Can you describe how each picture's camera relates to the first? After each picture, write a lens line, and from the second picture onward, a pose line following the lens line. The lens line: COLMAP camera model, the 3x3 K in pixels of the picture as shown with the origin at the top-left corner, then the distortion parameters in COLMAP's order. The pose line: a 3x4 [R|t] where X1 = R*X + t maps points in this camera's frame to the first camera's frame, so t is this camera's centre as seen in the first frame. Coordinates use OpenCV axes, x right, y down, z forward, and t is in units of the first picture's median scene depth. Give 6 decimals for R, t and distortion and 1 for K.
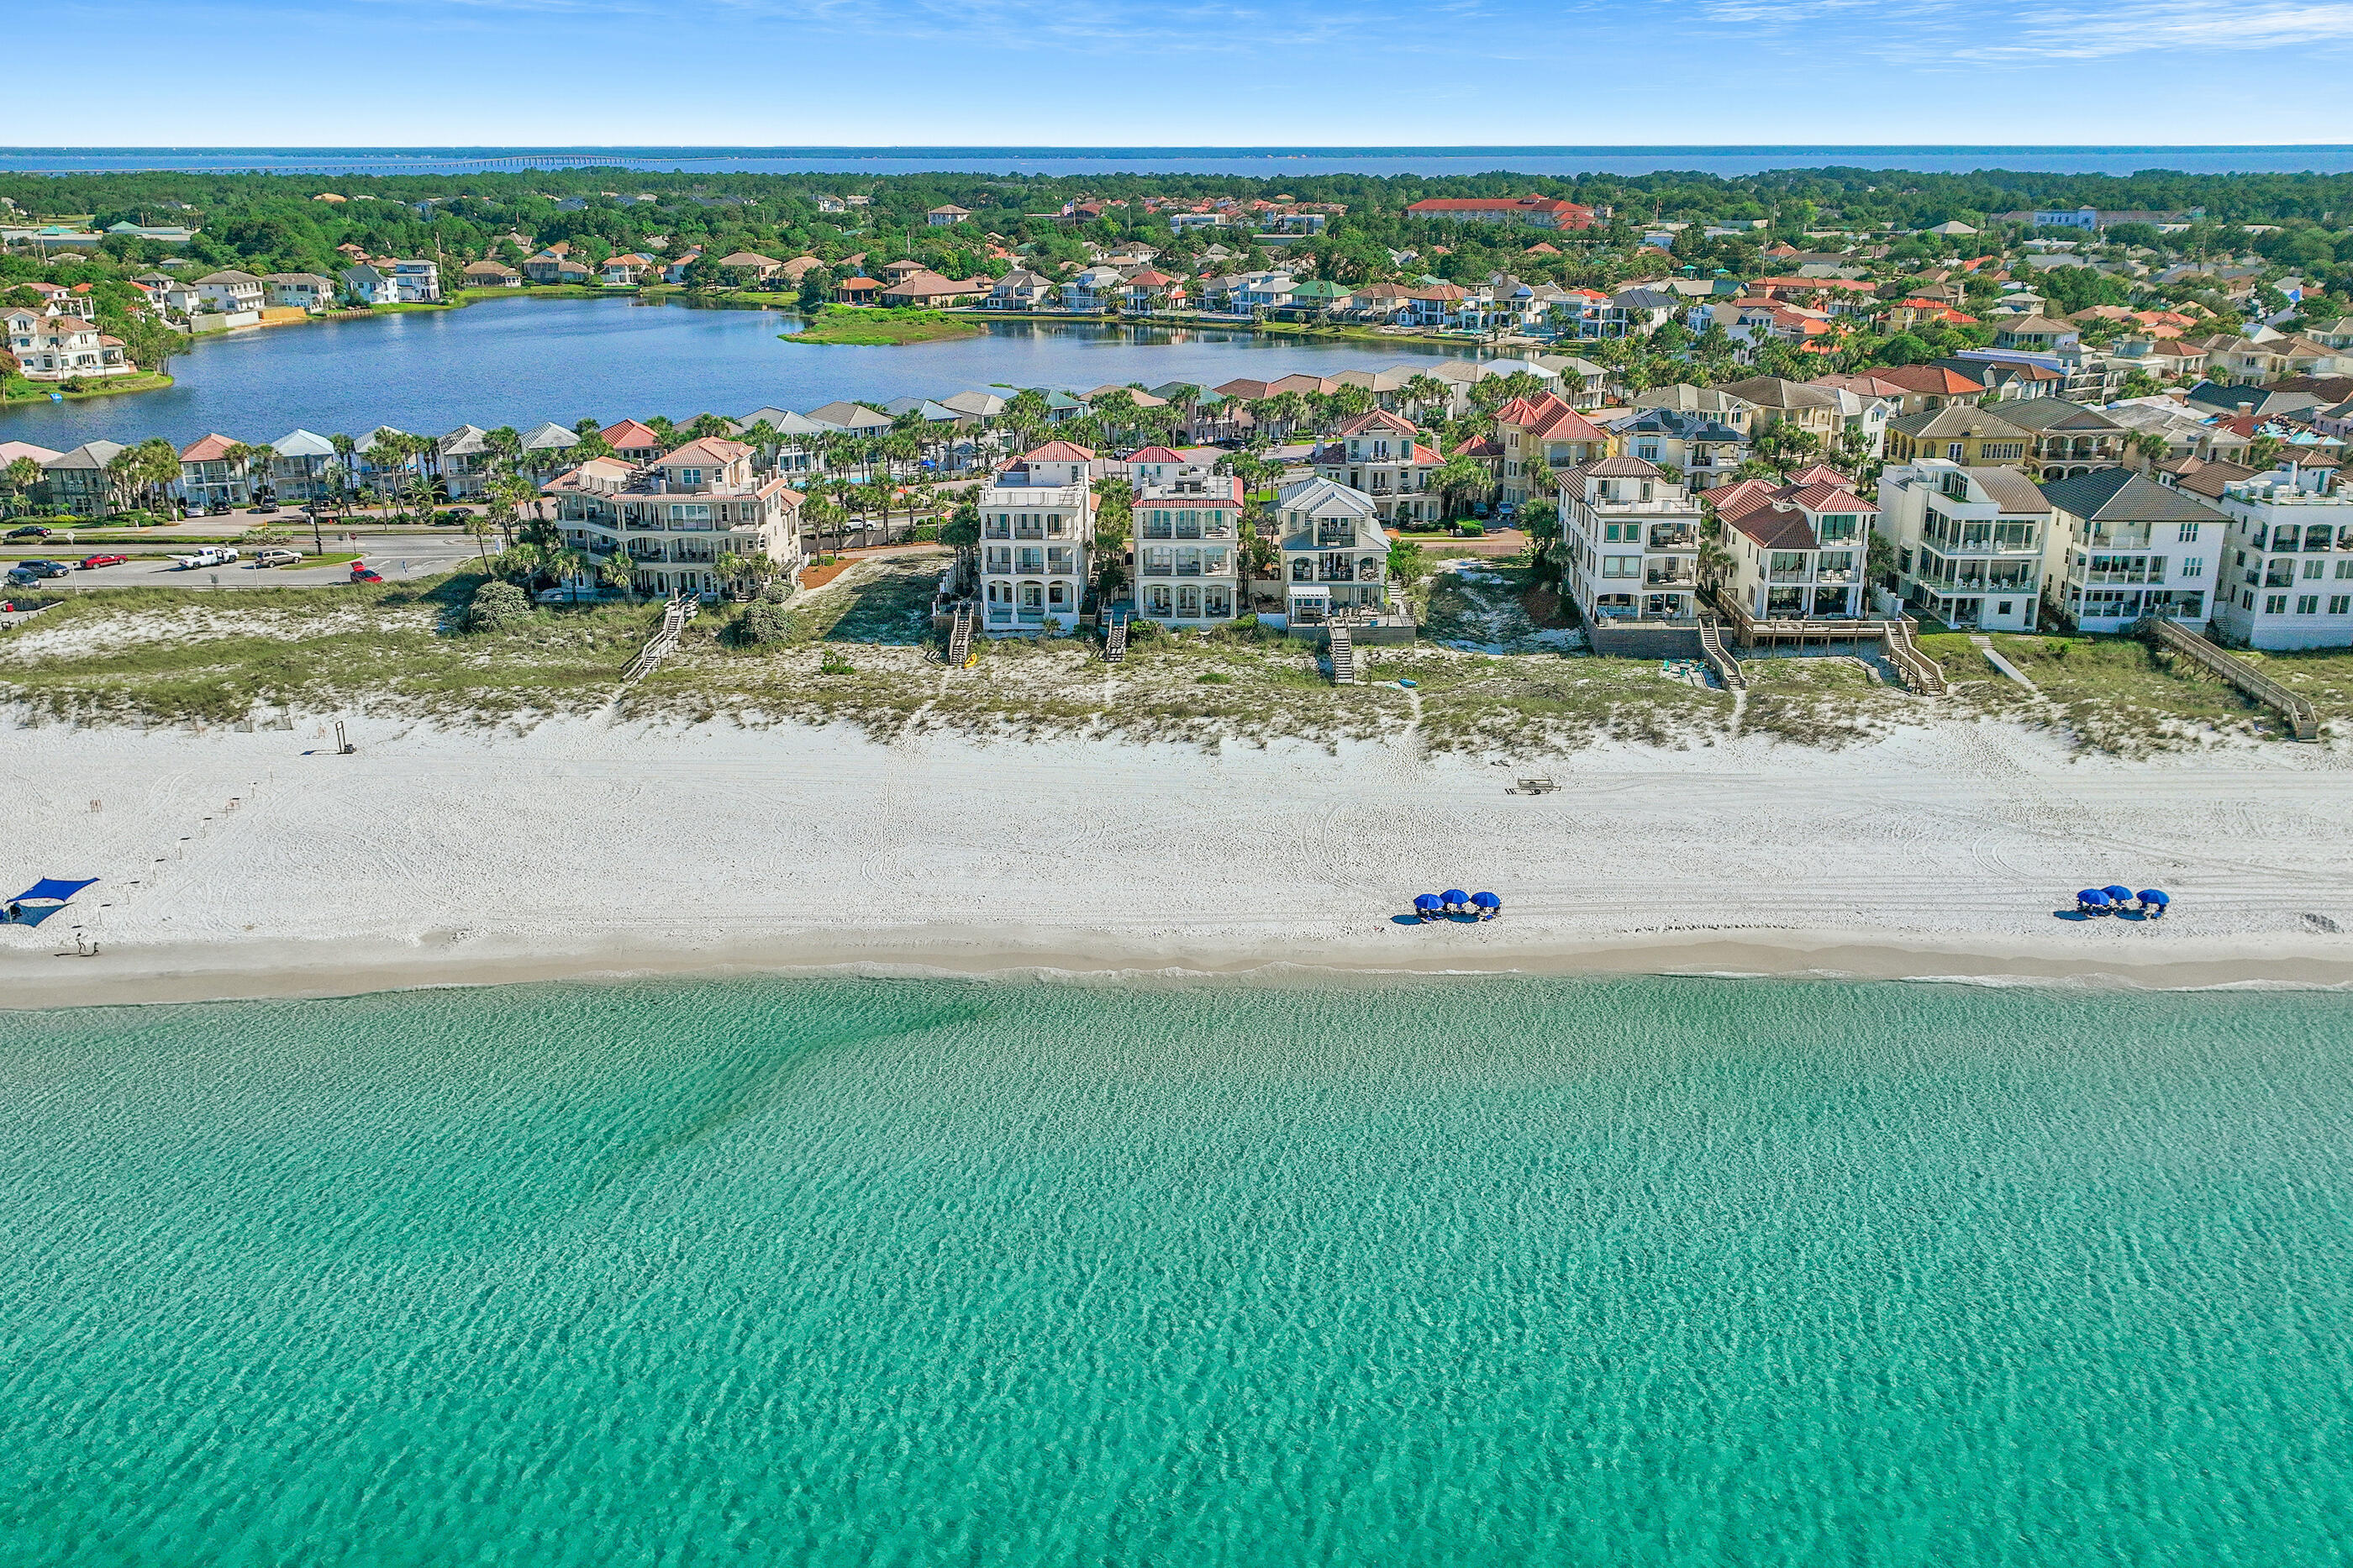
lens RADIAL K [[1962.6, 0, 1183.0], [0, 1962.6, 769.2], [0, 0, 1]] dist [0.001187, 0.008010]
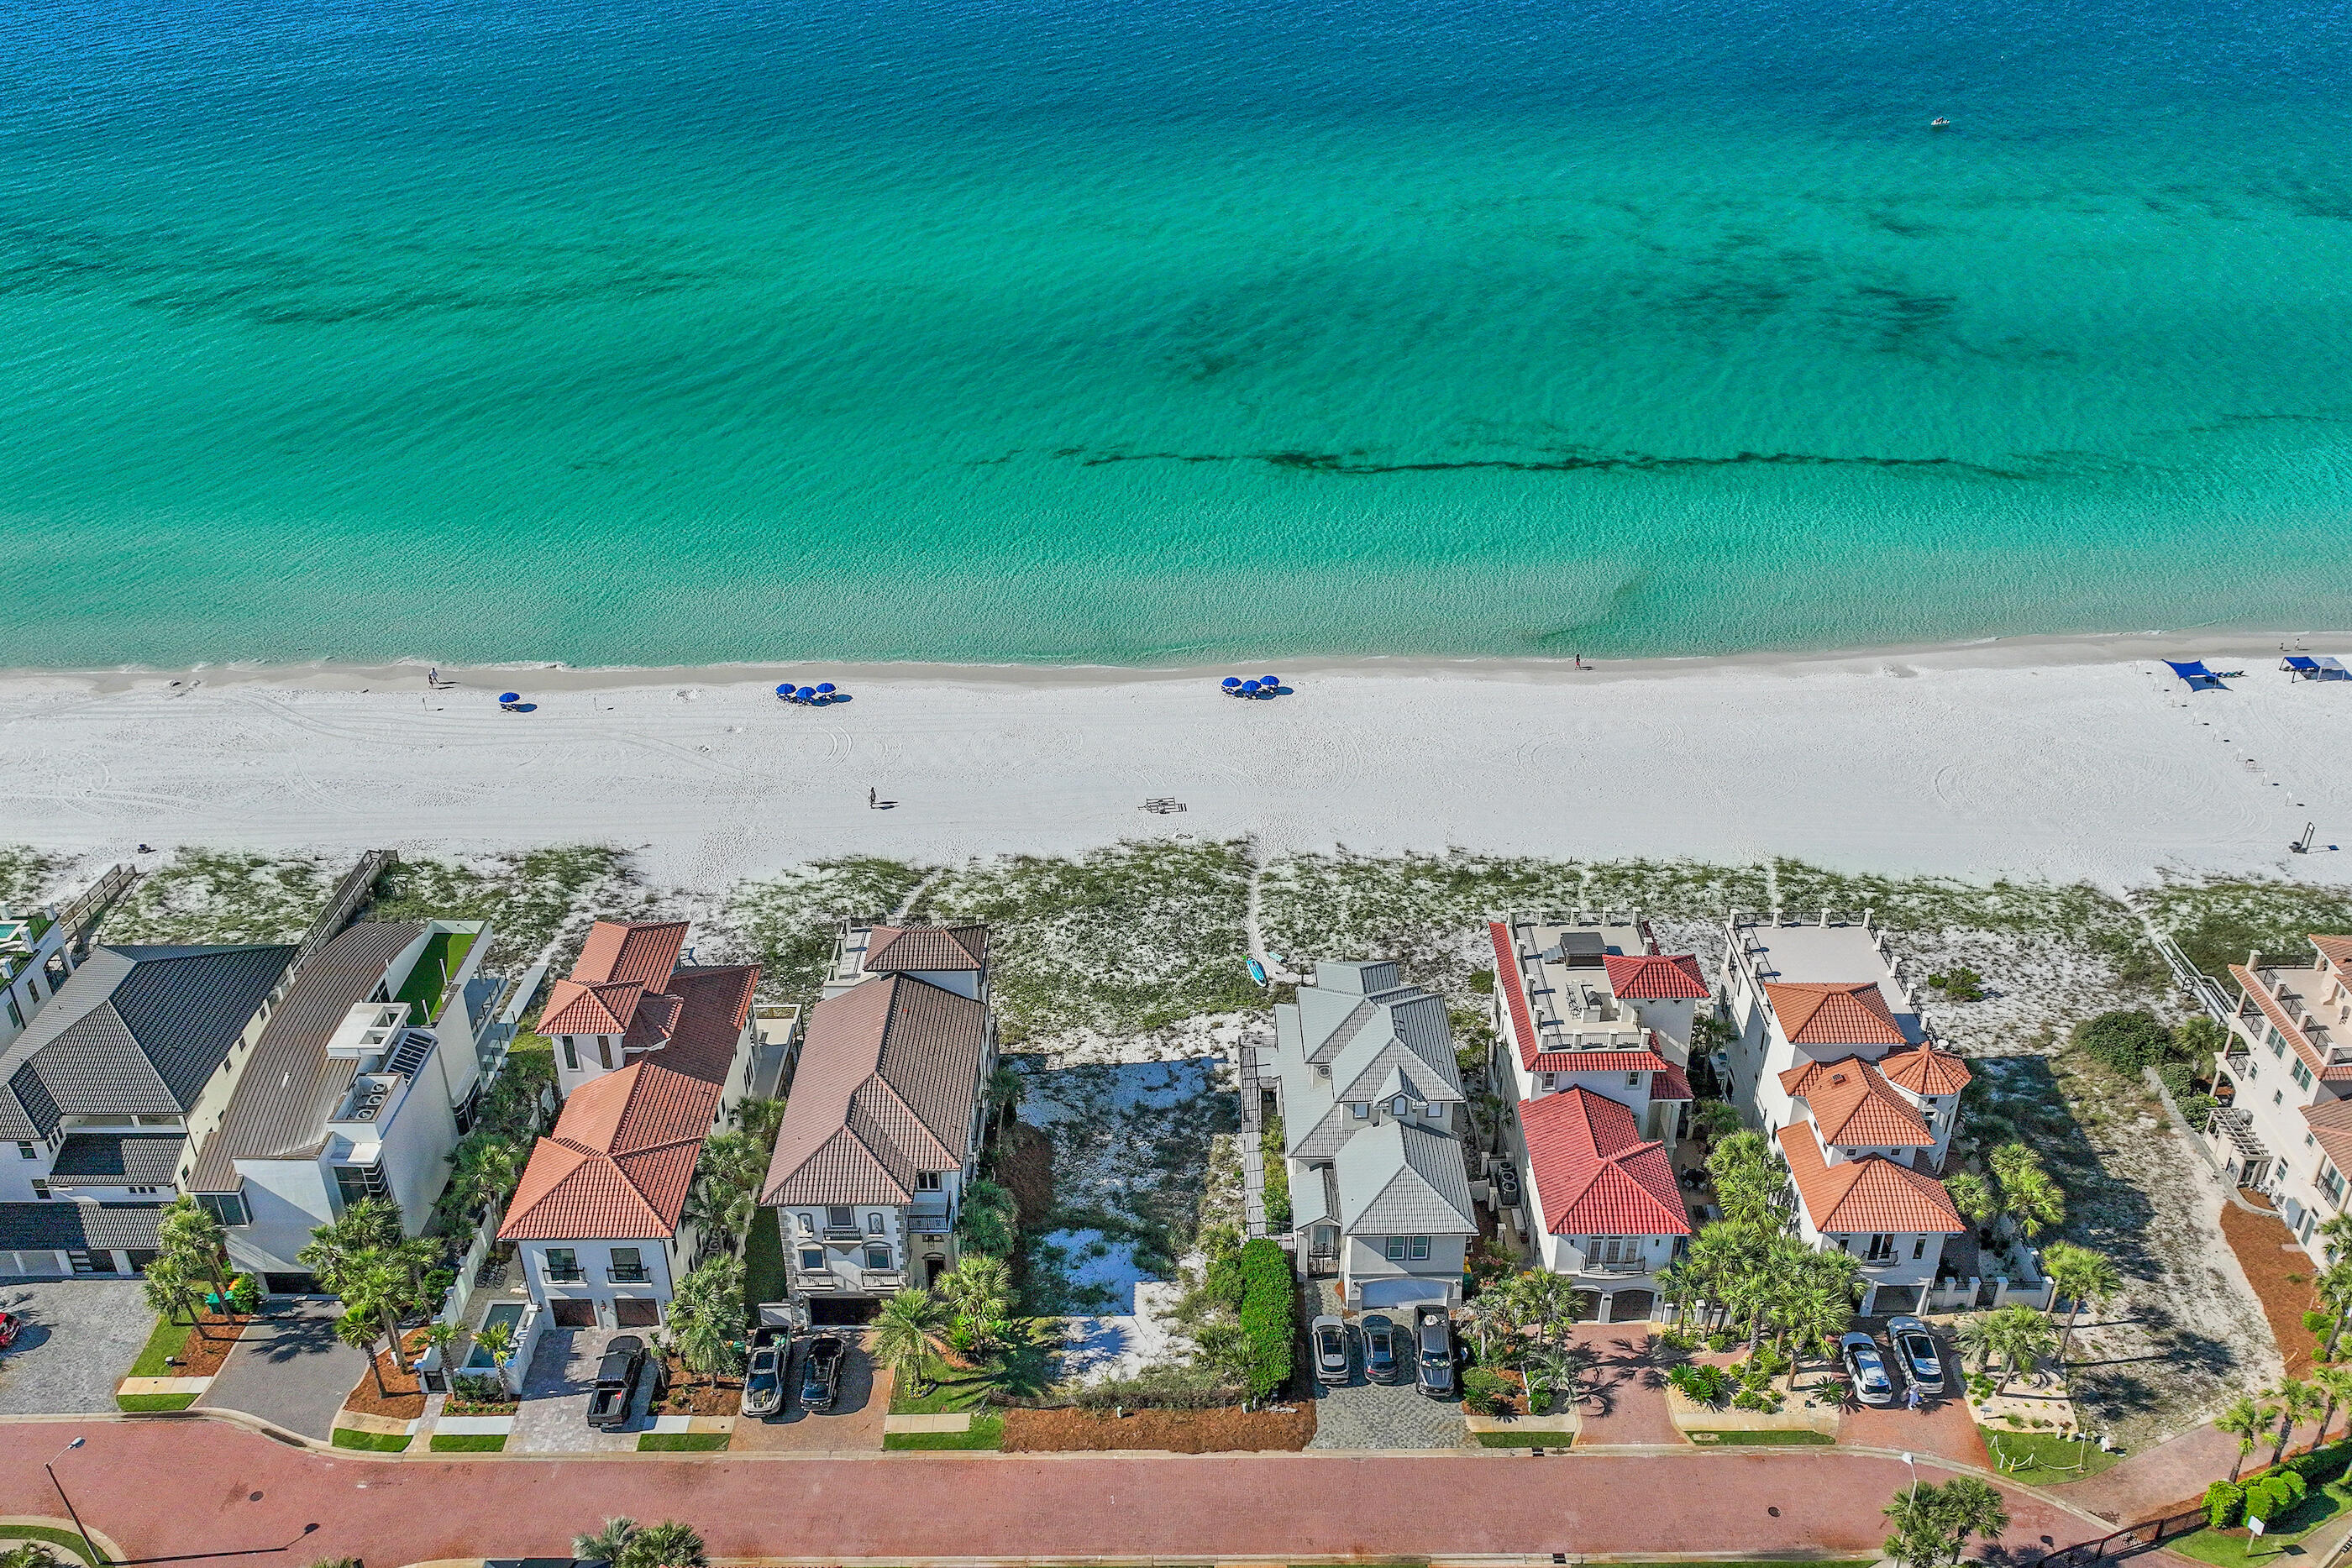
lens RADIAL K [[1961.6, 0, 1182.5], [0, 1961.6, 769.2], [0, 0, 1]] dist [0.001187, 0.008010]
pose [[-0.999715, 0.016093, -0.017636, 0.150522], [-0.002041, 0.678389, 0.734700, -0.679723], [0.023788, 0.734526, -0.678163, 1.417272]]
